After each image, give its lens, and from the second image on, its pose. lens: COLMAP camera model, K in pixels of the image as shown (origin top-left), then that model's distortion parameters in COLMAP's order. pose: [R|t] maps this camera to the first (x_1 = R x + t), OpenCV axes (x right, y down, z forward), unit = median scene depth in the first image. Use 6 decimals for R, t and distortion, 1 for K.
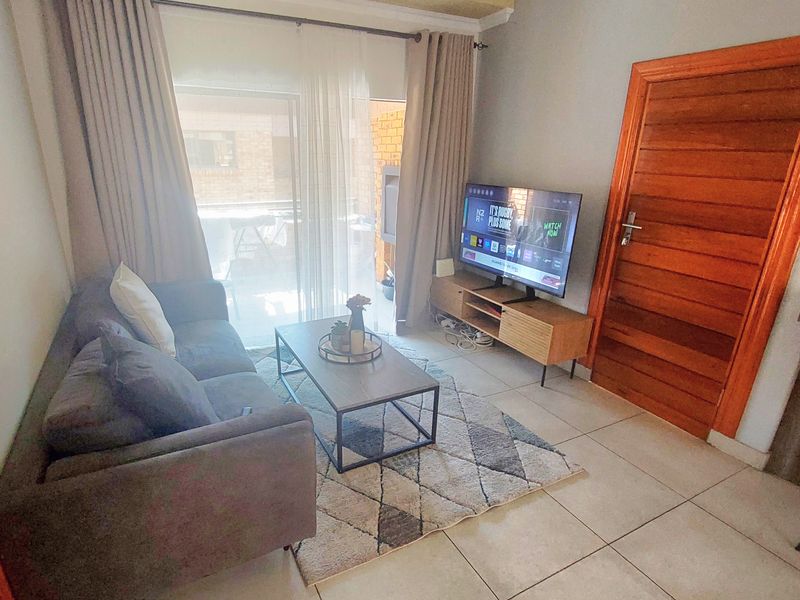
lens RADIAL K [[434.1, 0, 377.9], [0, 434.1, 313.7], [0, 0, 1]] dist [-0.004658, -0.002551]
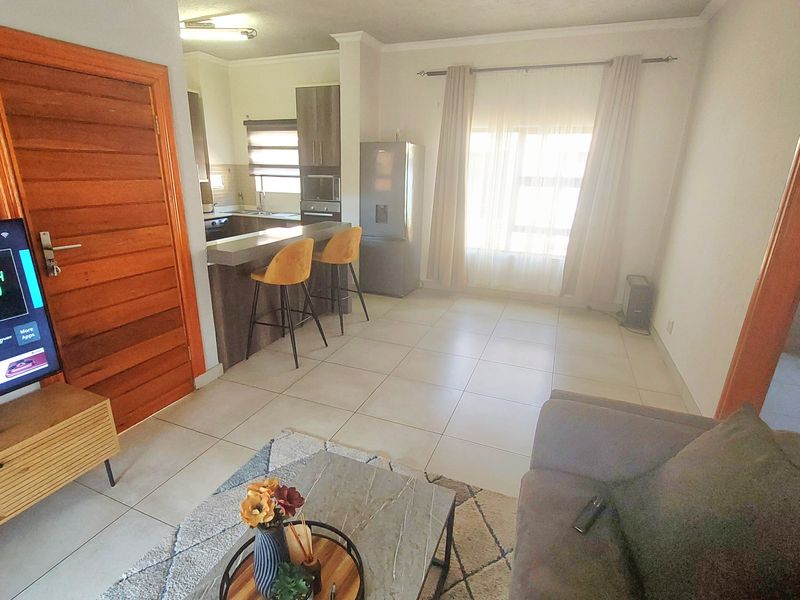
lens RADIAL K [[421.5, 0, 382.6], [0, 421.5, 310.9], [0, 0, 1]] dist [-0.002025, -0.013052]
pose [[-0.645293, -0.267450, 0.715589, -0.313437], [0.239299, 0.818805, 0.521818, -0.316974], [-0.725488, 0.507966, -0.464368, 0.860479]]
